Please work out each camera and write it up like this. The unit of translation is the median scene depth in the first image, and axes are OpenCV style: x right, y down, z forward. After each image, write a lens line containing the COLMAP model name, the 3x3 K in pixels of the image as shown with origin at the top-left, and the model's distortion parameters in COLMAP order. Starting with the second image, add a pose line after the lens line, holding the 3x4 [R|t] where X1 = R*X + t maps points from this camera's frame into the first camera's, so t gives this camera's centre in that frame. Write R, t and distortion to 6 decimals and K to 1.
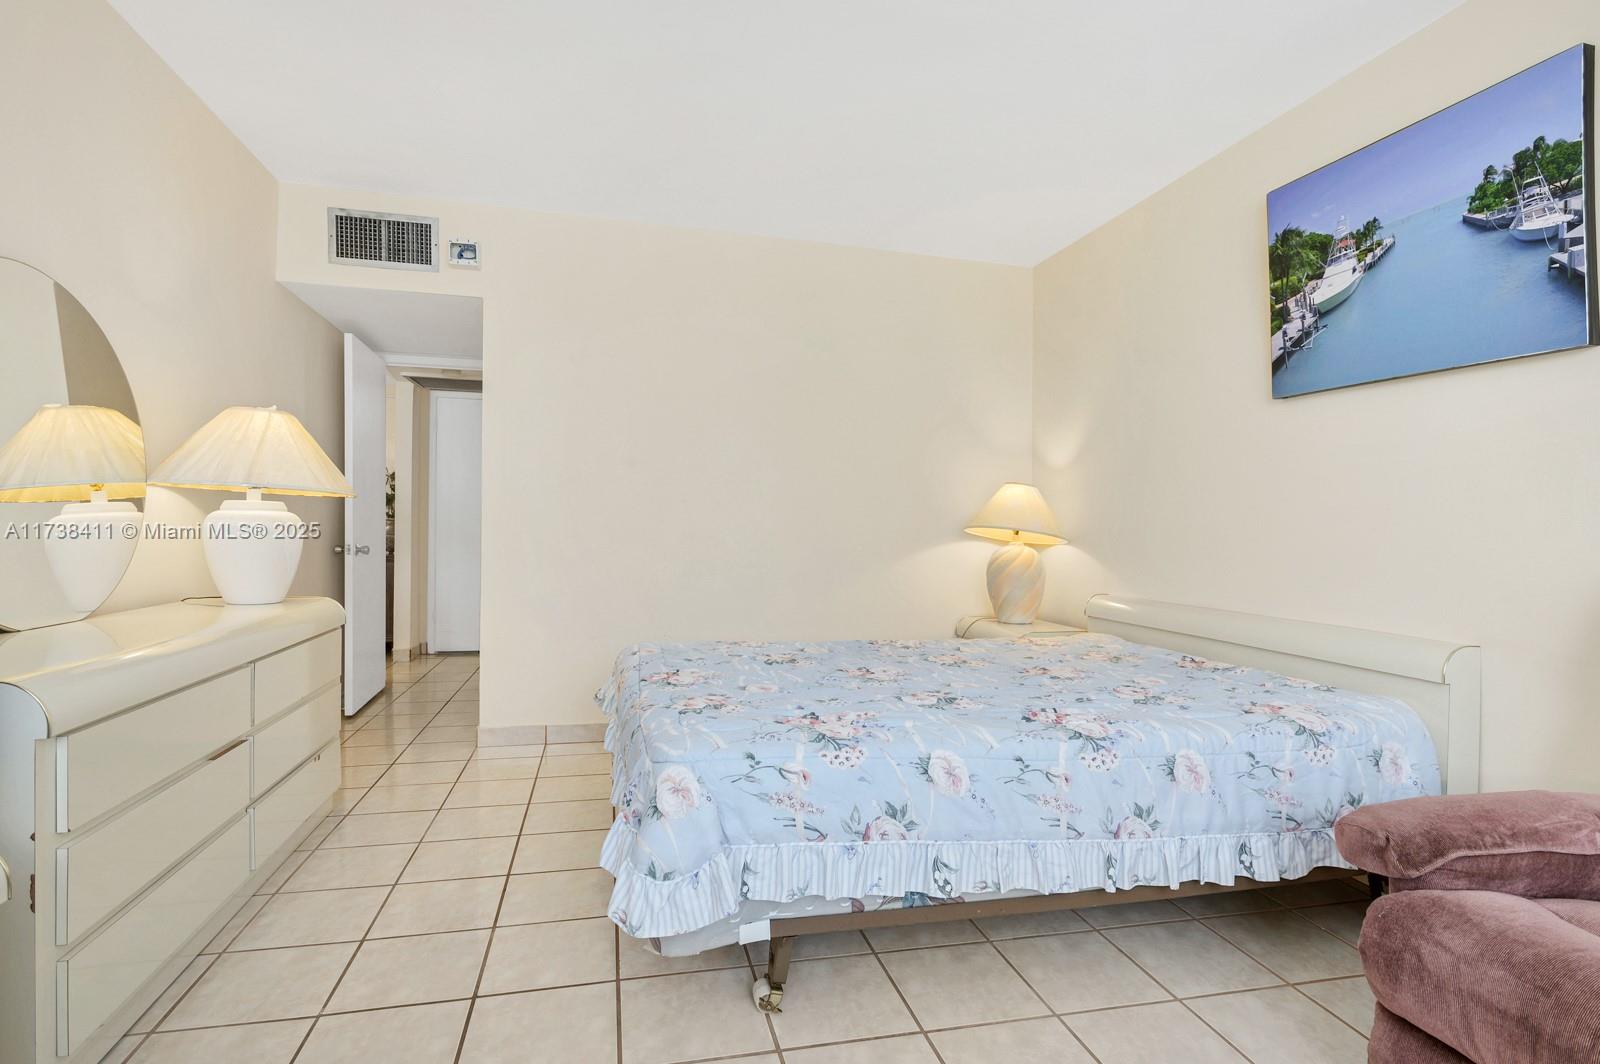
lens RADIAL K [[787.9, 0, 783.3], [0, 787.9, 523.9], [0, 0, 1]] dist [-0.011239, -0.001773]
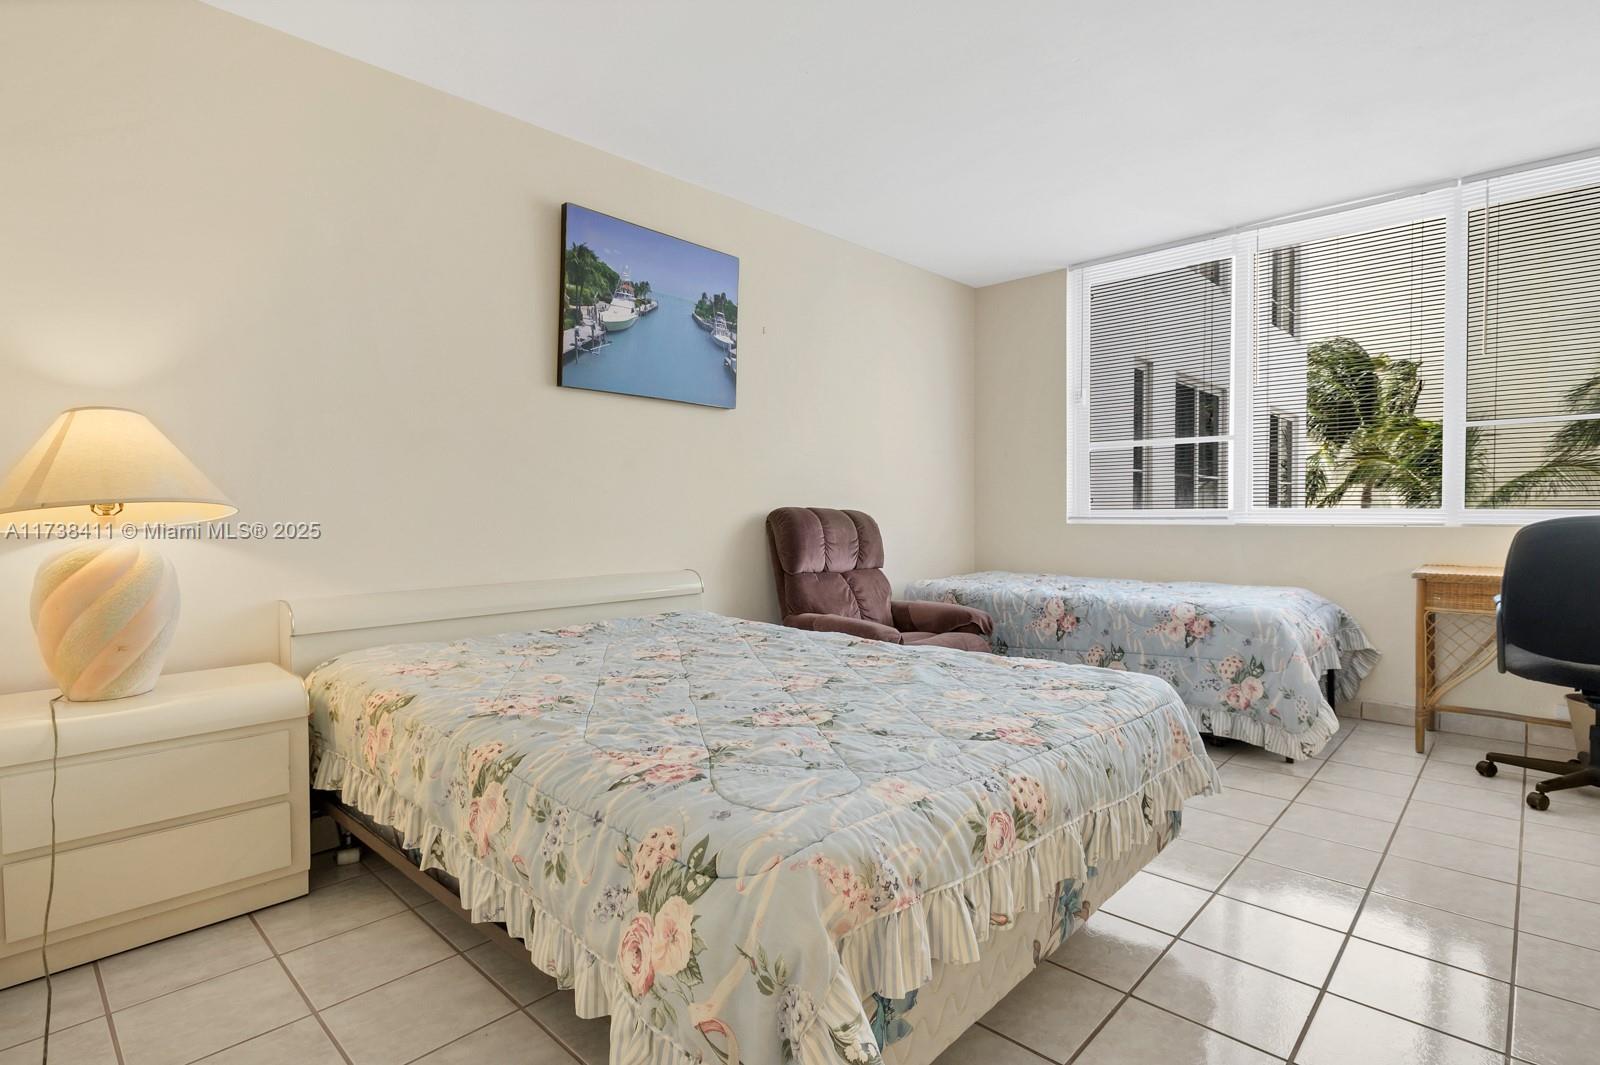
lens RADIAL K [[787.9, 0, 783.3], [0, 787.9, 524.4], [0, 0, 1]] dist [-0.011239, -0.001773]
pose [[-0.548950, -0.021820, 0.835570, -0.541208], [-0.002751, 0.999701, 0.024298, 0.013039], [-0.835851, 0.011039, -0.548846, 1.463701]]
